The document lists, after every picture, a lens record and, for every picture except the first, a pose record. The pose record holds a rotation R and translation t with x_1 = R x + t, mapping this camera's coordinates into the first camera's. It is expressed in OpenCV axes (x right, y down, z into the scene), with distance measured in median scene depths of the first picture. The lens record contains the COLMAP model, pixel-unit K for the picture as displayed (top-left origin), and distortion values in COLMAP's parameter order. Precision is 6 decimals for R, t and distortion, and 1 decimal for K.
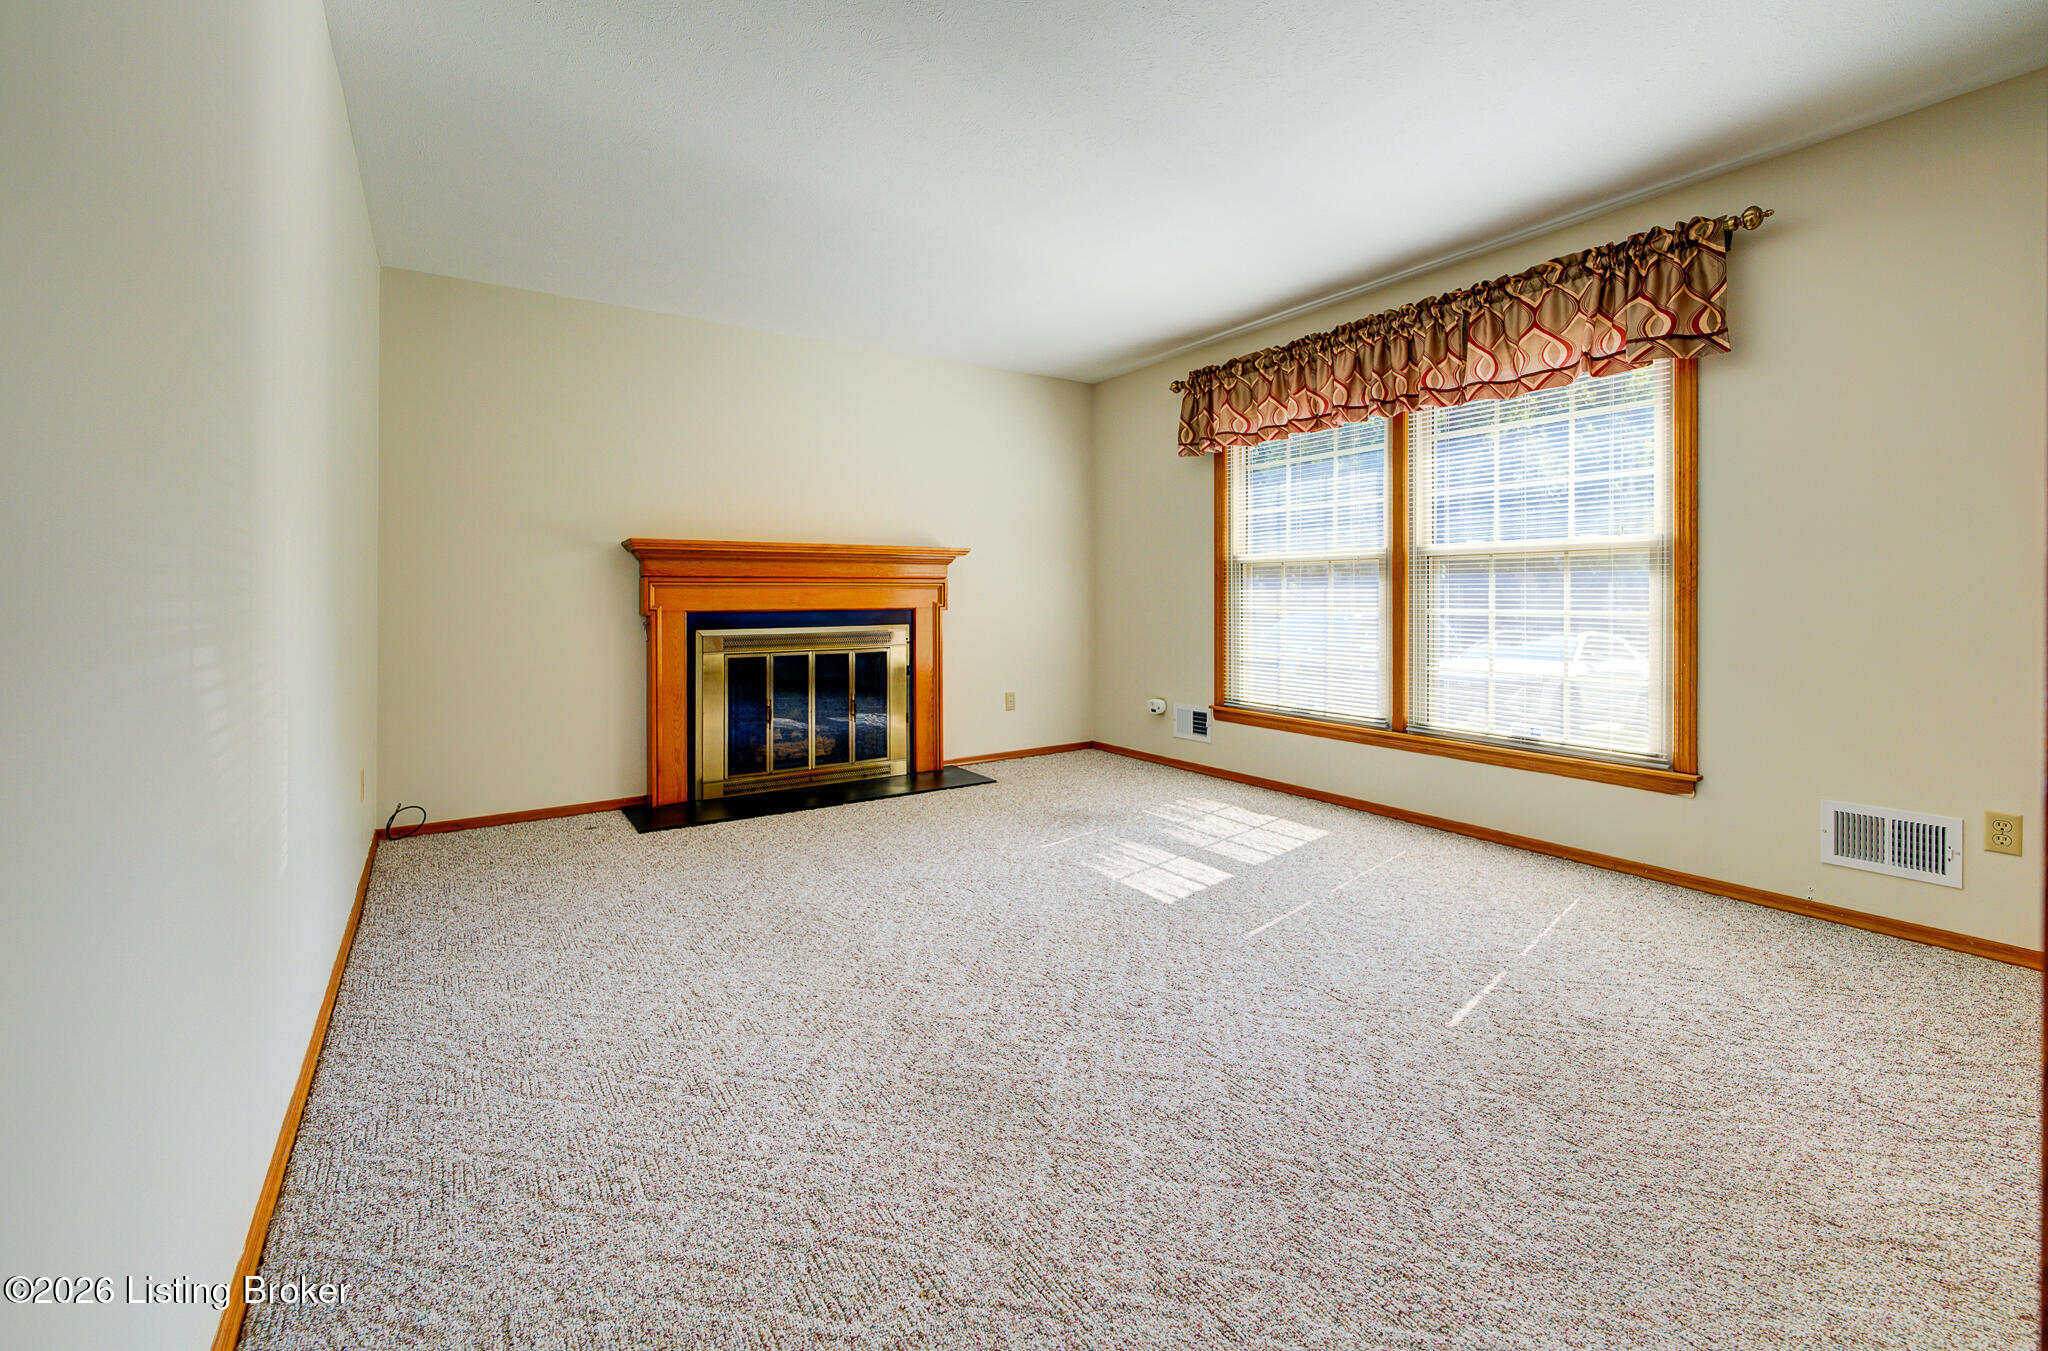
lens RADIAL K [[869.8, 0, 1025.1], [0, 869.8, 582.2], [0, 0, 1]] dist [-0.000083, 0.000366]
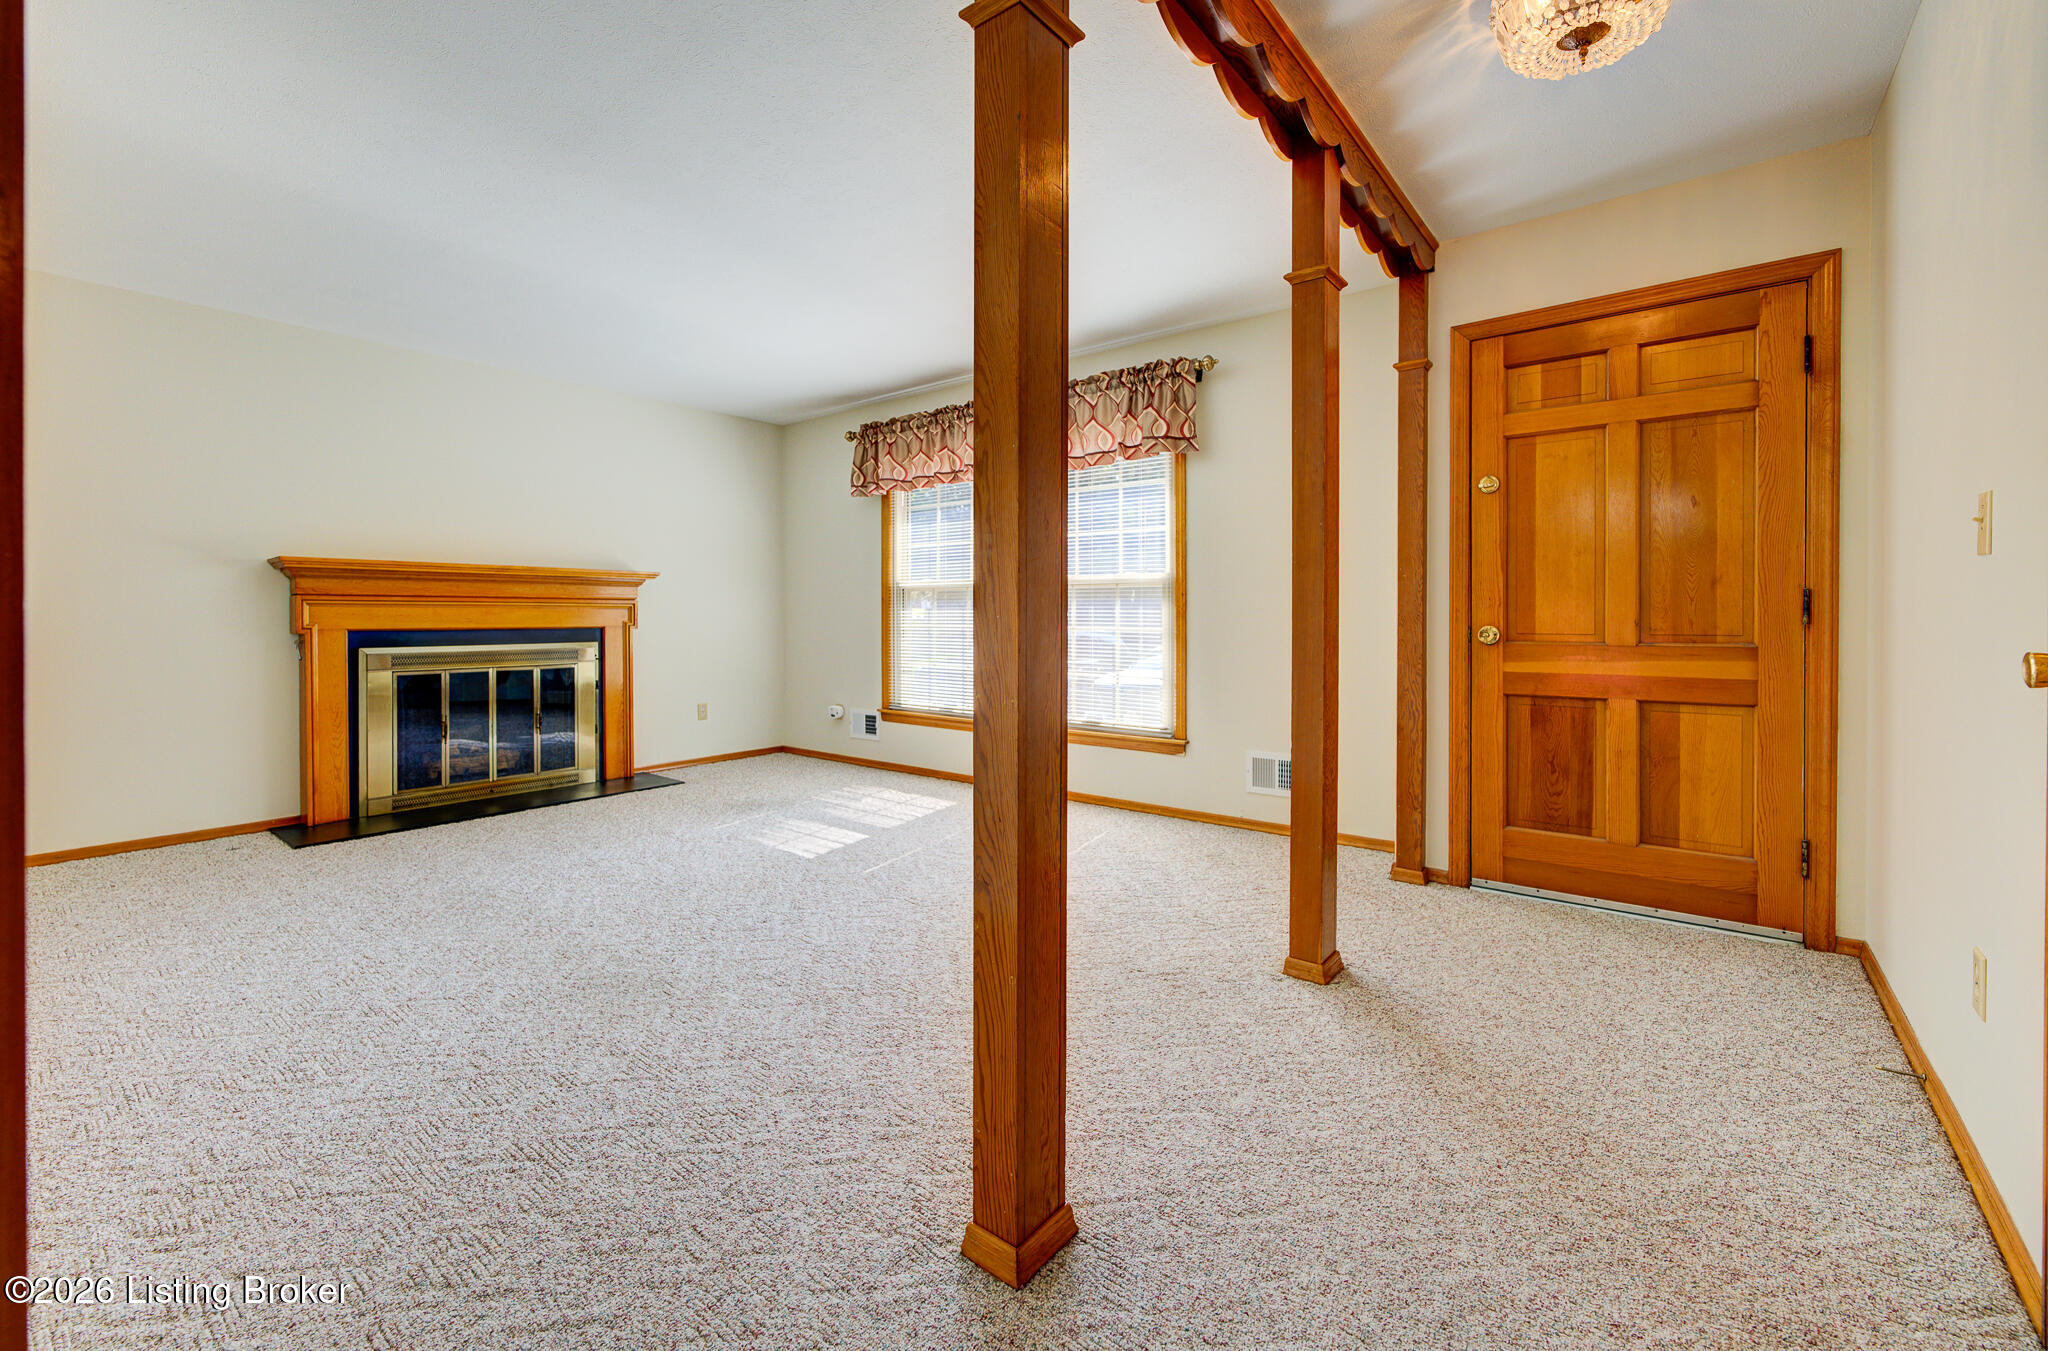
lens RADIAL K [[842.0, 0, 1024.6], [0, 842.0, 623.4], [0, 0, 1]] dist [0.001275, 0.000046]
pose [[0.951369, 0.000523, 0.308054, 0.058684], [-0.007883, 0.999712, 0.022647, -0.002055], [-0.307954, -0.023974, 0.951099, -0.177328]]
